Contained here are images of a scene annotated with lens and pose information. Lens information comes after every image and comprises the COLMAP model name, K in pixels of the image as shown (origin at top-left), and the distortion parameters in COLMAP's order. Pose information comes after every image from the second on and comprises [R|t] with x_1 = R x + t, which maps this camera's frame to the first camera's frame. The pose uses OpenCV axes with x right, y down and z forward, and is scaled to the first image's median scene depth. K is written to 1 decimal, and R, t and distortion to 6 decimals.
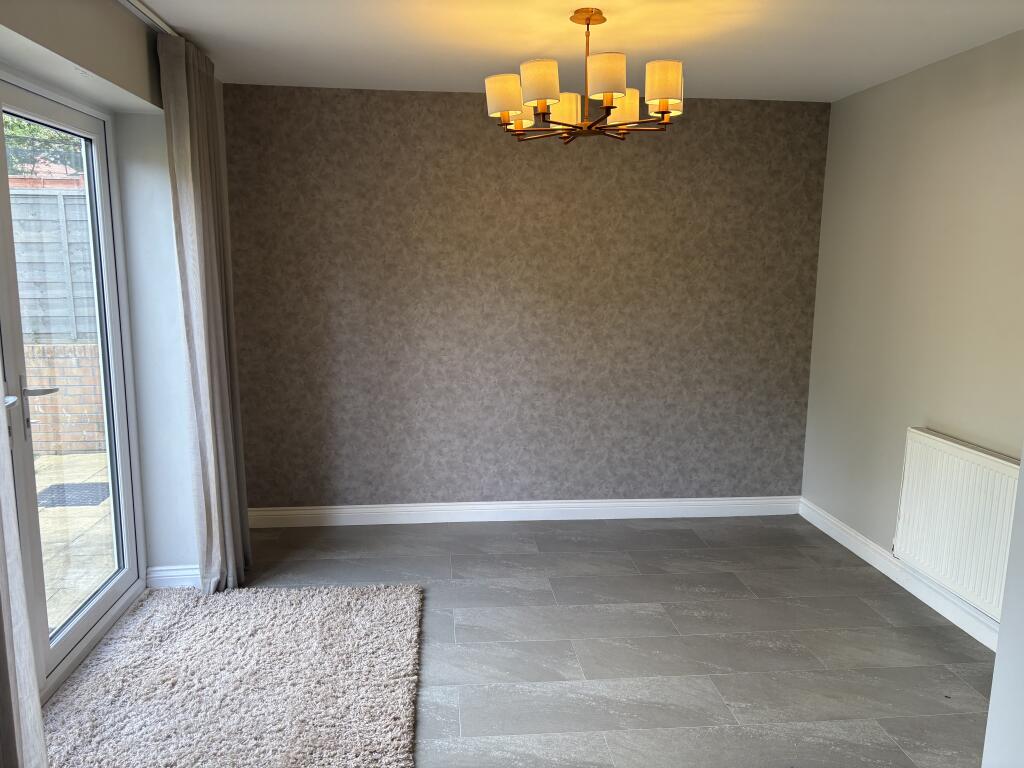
lens RADIAL K [[785.6, 0, 509.5], [0, 785.6, 384.0], [0, 0, 1]] dist [0.048338, -0.050578]
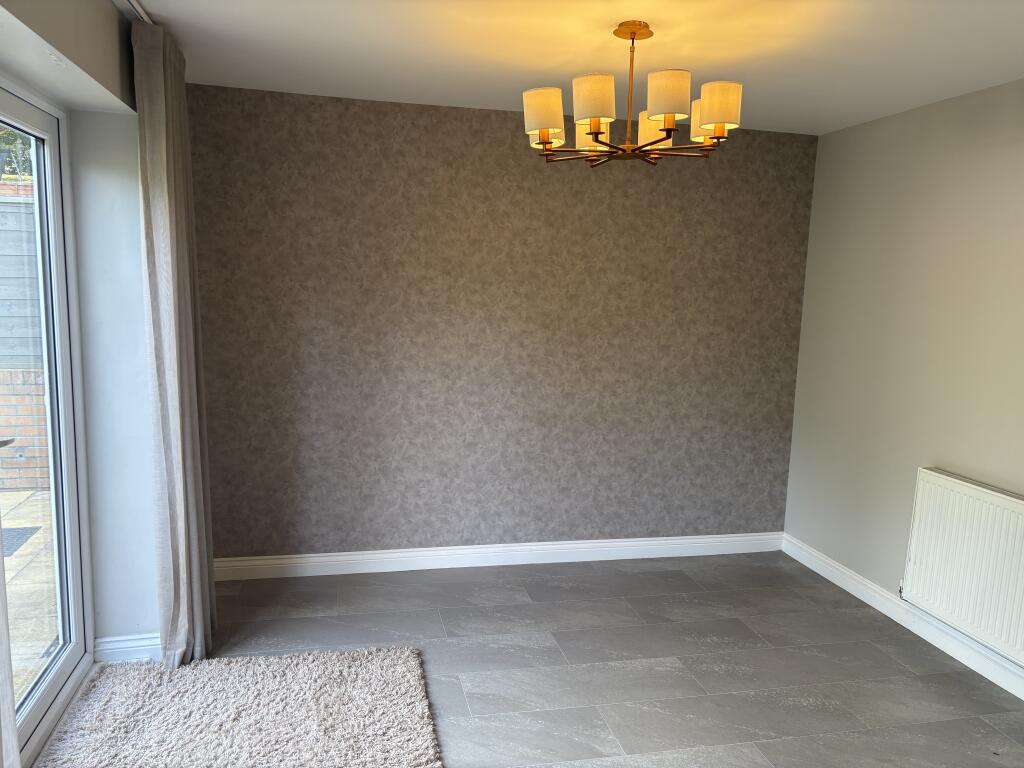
lens RADIAL K [[785.6, 0, 512.6], [0, 785.6, 389.9], [0, 0, 1]] dist [0.048338, -0.050578]
pose [[0.991845, 0.003545, 0.127401, -0.104475], [-0.001406, 0.999857, -0.016874, -0.020371], [-0.127442, 0.016557, 0.991708, 0.075003]]
